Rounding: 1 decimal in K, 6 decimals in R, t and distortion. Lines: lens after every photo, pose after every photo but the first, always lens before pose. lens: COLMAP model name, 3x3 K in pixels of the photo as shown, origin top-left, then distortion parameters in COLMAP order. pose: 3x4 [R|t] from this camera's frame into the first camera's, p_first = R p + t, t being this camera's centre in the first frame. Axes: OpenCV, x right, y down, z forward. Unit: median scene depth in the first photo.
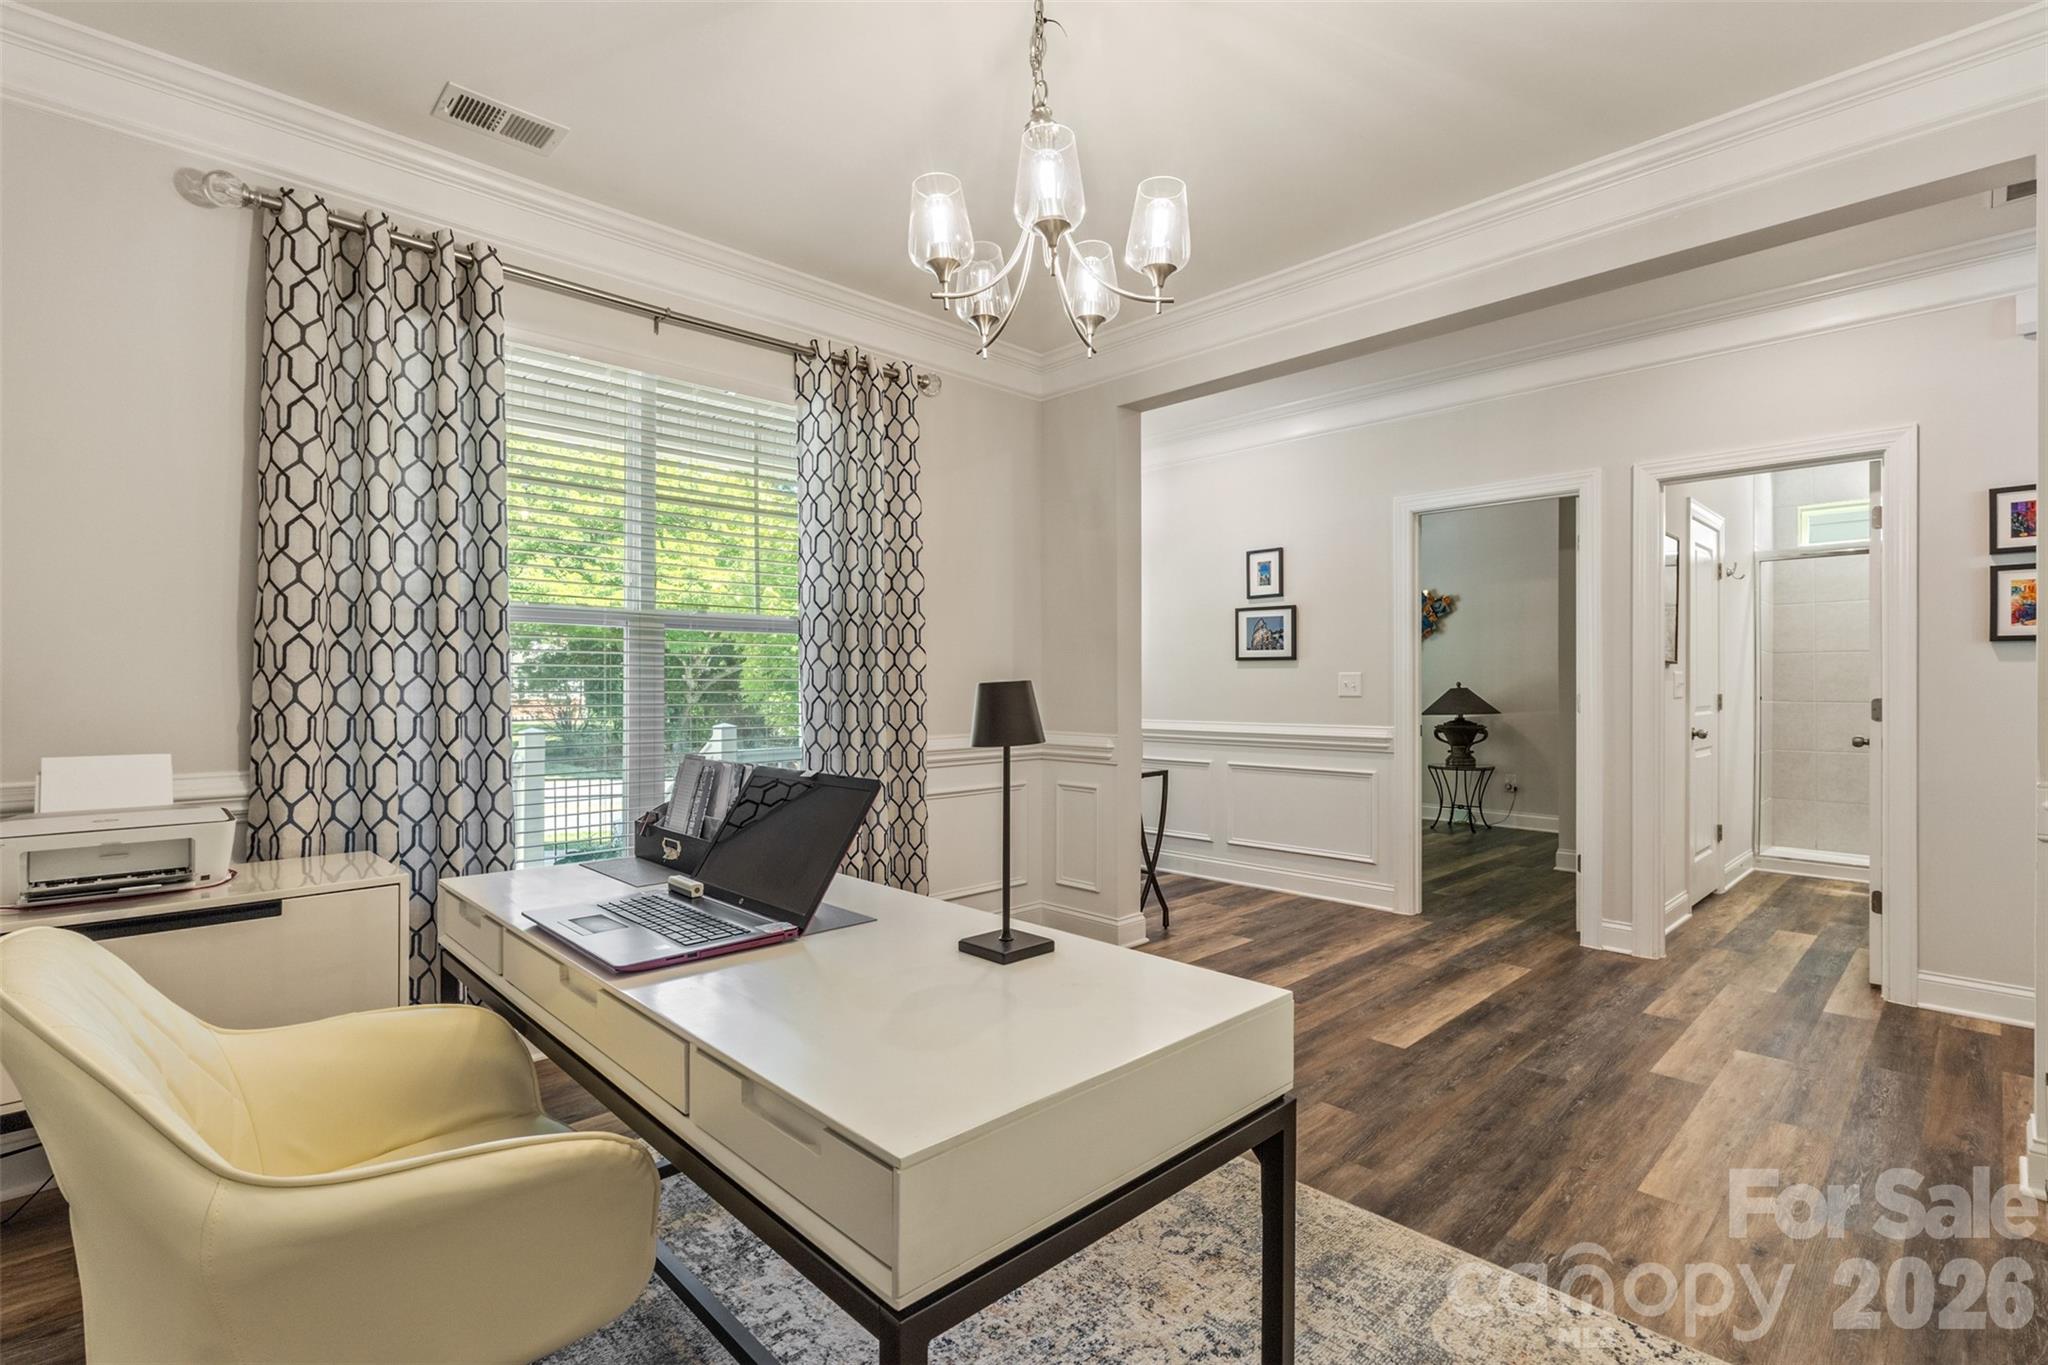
lens RADIAL K [[941.4, 0, 1012.7], [0, 941.4, 680.9], [0, 0, 1]] dist [0.000863, 0.002092]
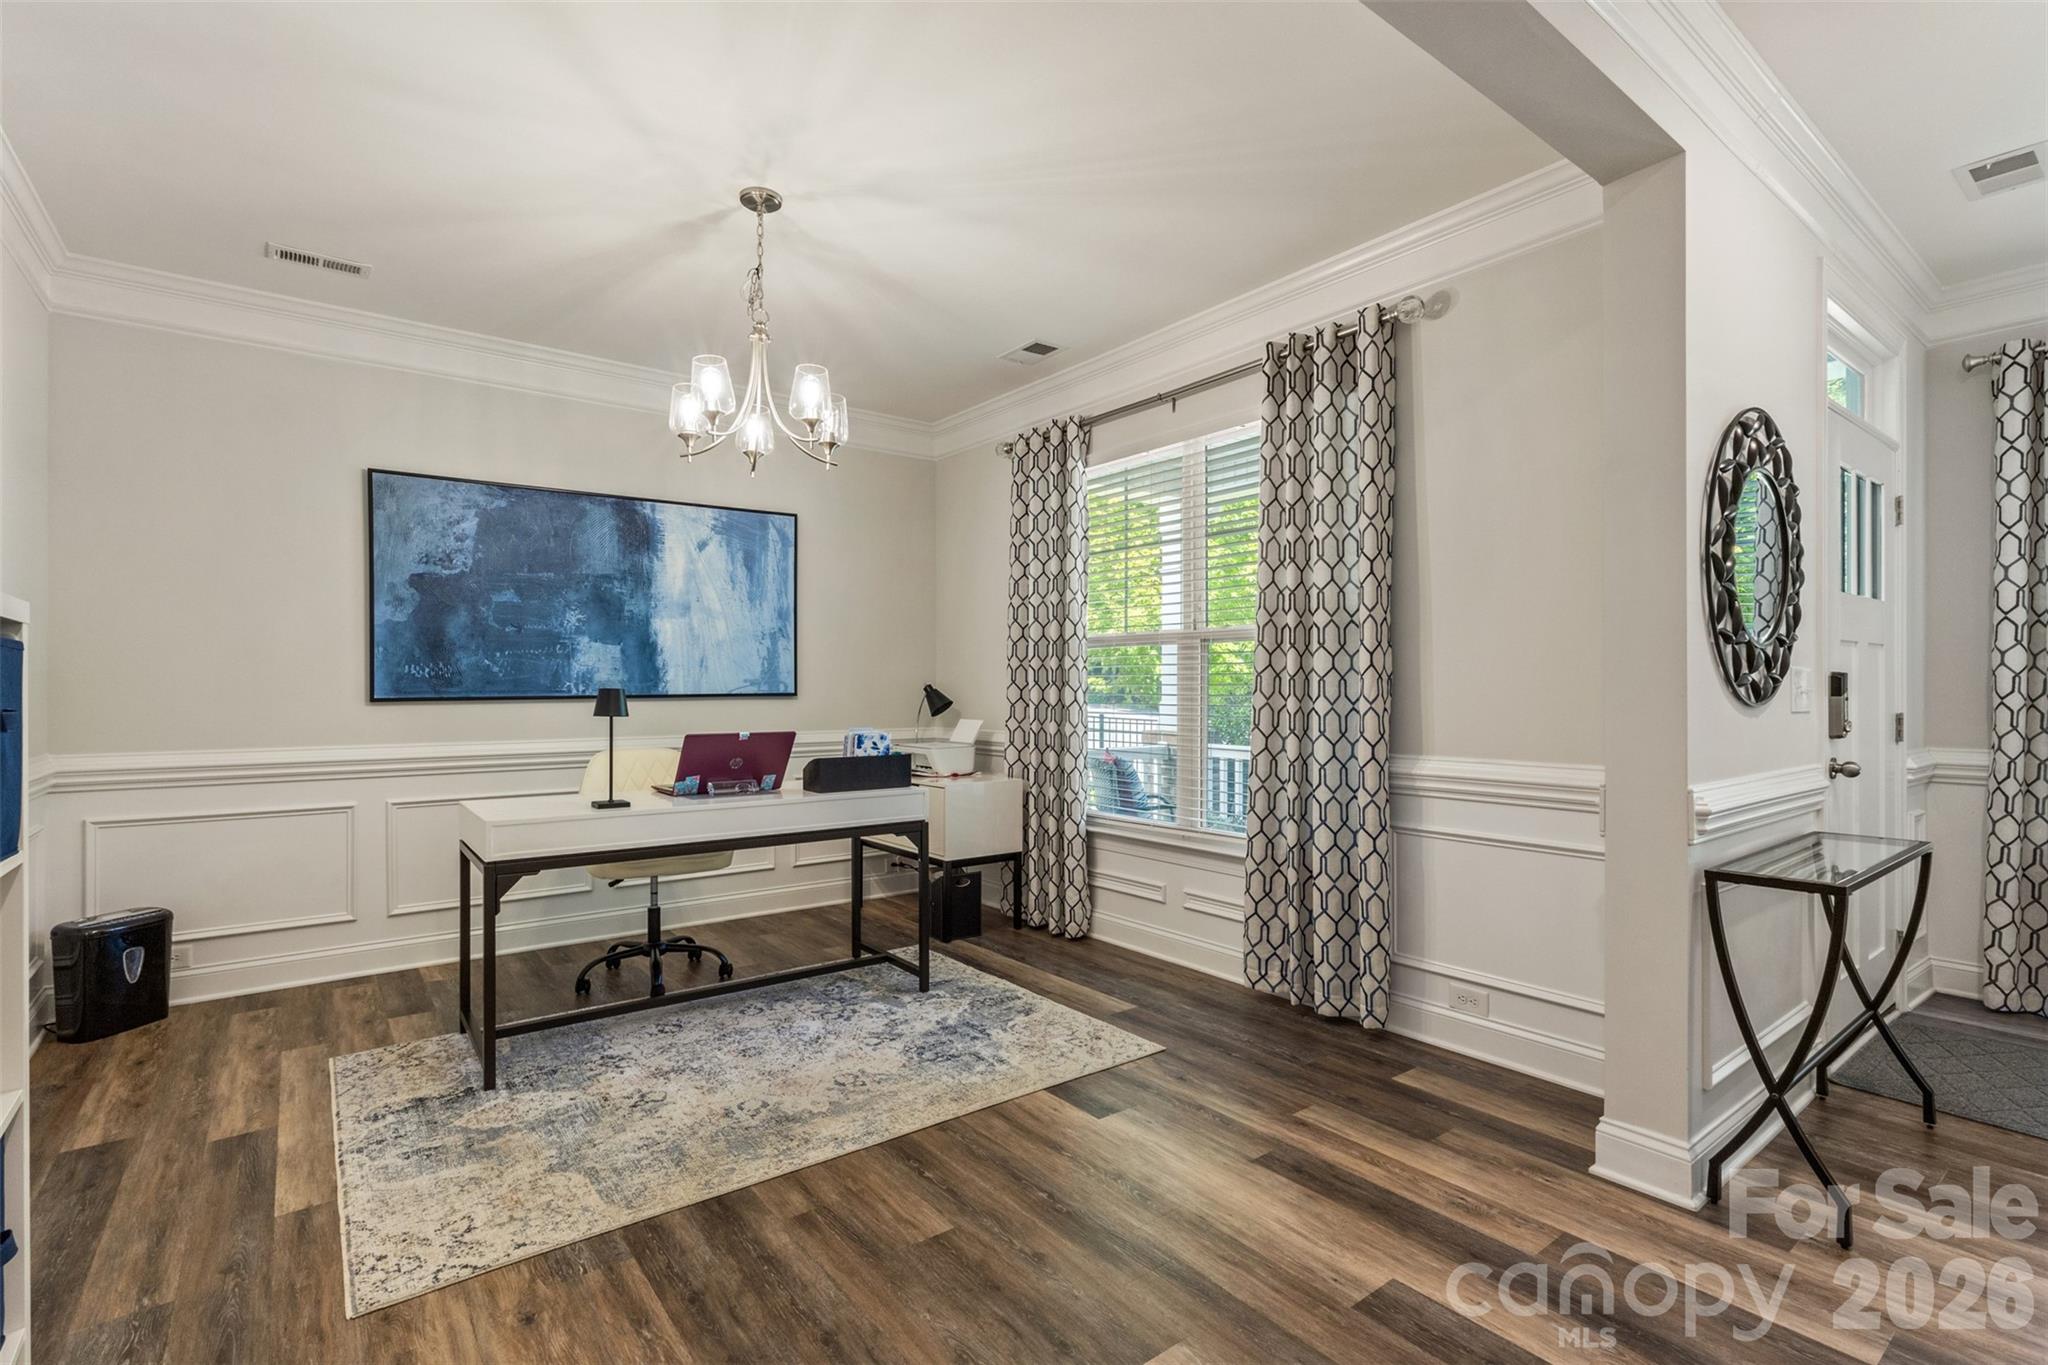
lens RADIAL K [[941.4, 0, 1033.0], [0, 941.4, 681.1], [0, 0, 1]] dist [0.000863, 0.002092]
pose [[-0.096540, 0.001351, -0.995328, 0.906312], [-0.000675, 0.999999, 0.001423, -0.006737], [0.995329, 0.000809, -0.096539, 0.938610]]
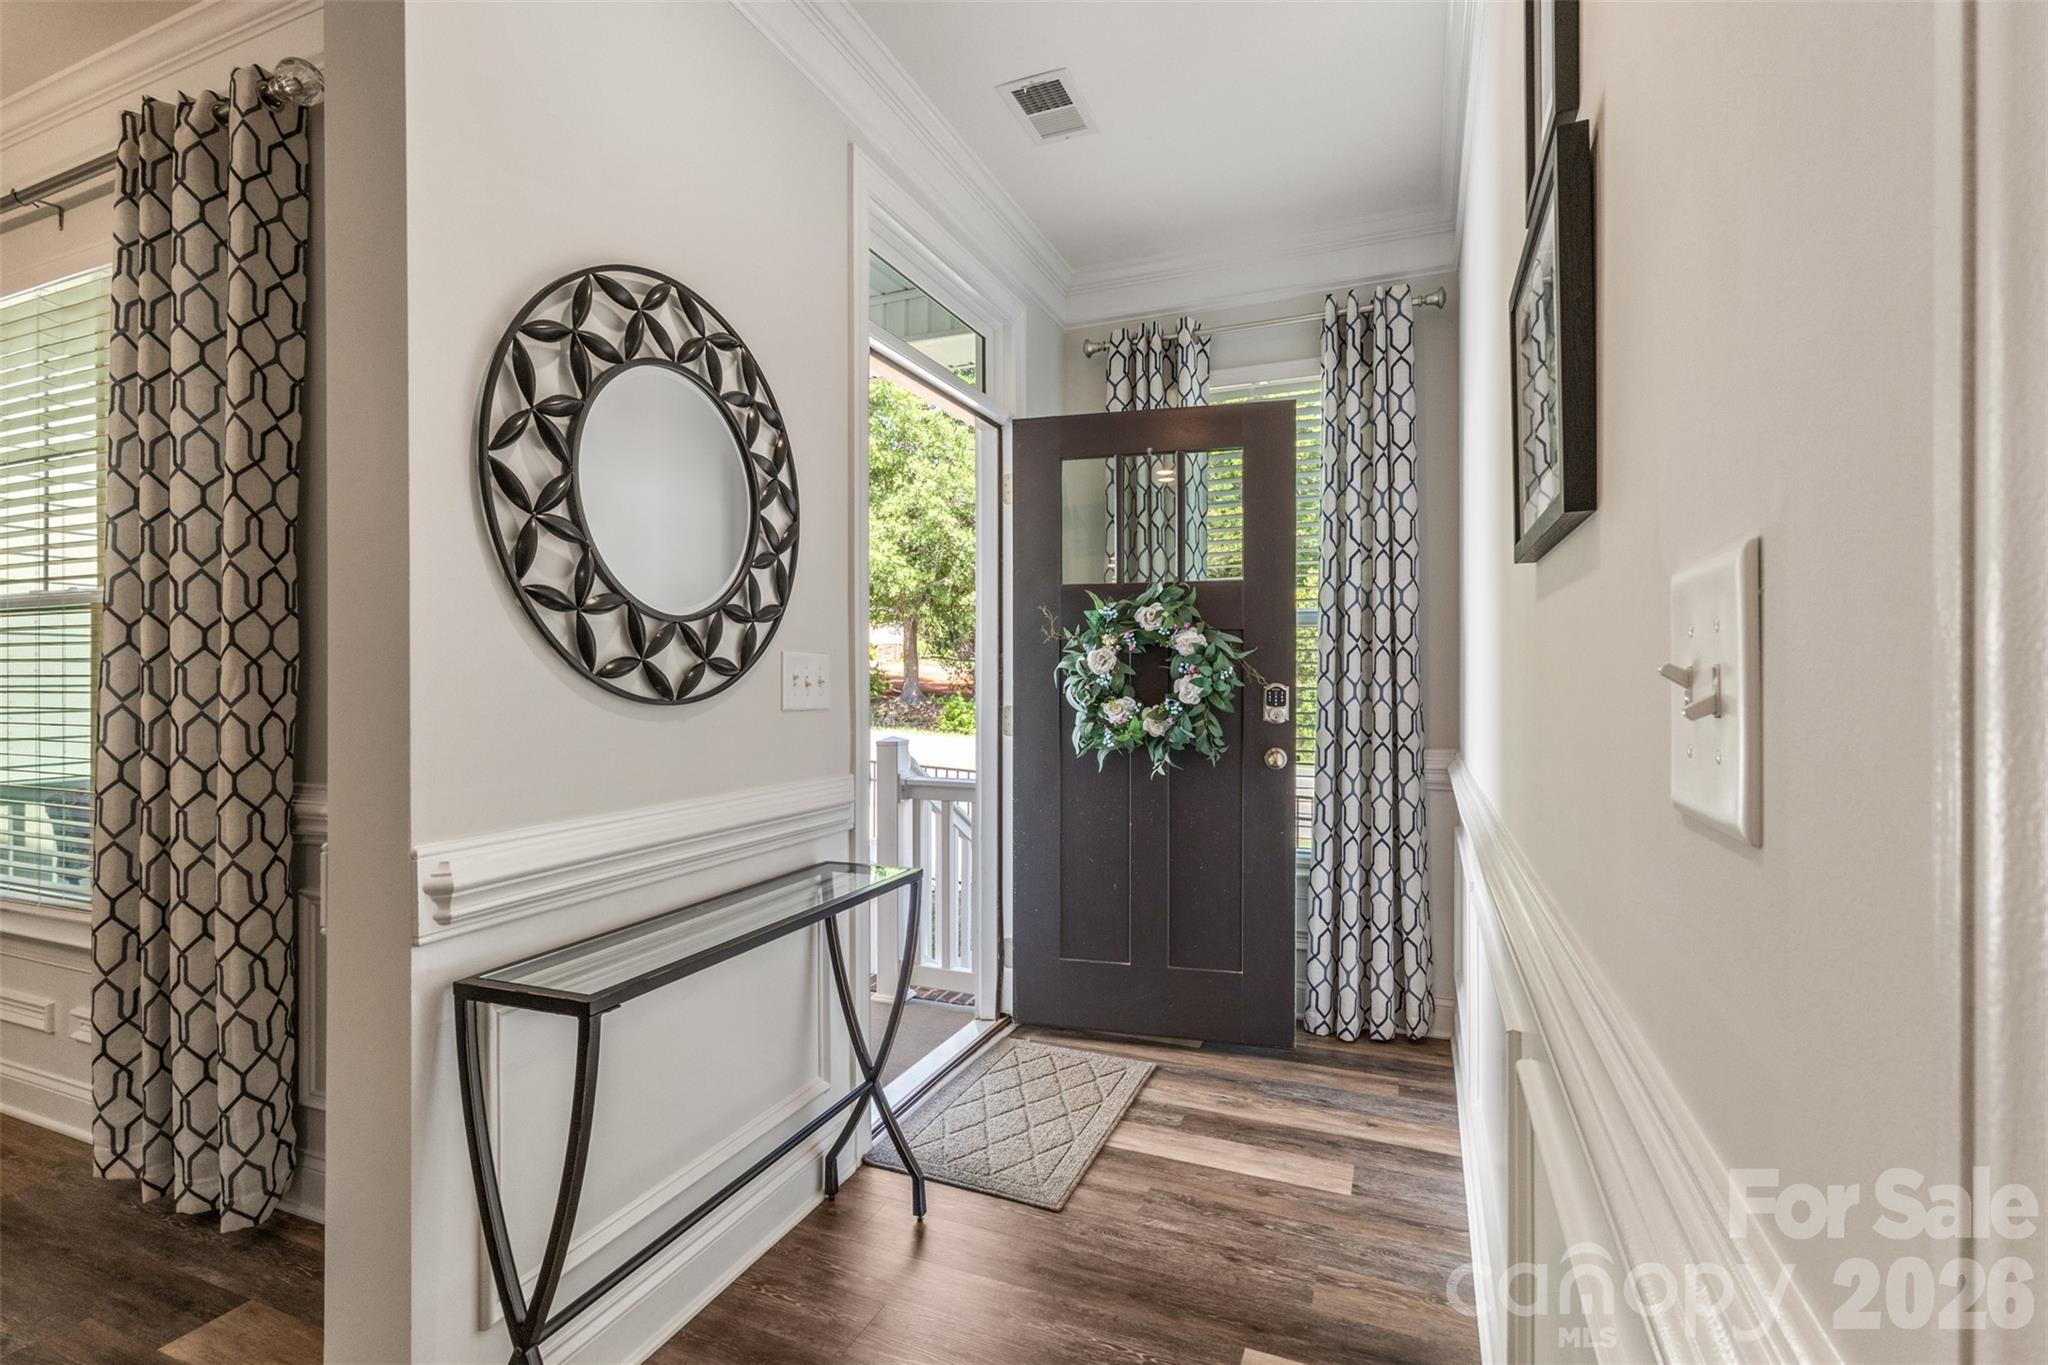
lens RADIAL K [[941.4, 0, 1021.5], [0, 941.4, 673.8], [0, 0, 1]] dist [0.000863, 0.002092]
pose [[0.397352, -0.002123, -0.917664, 0.641637], [-0.008815, 0.999942, -0.006130, -0.003153], [0.917624, 0.010525, 0.397311, 1.442174]]
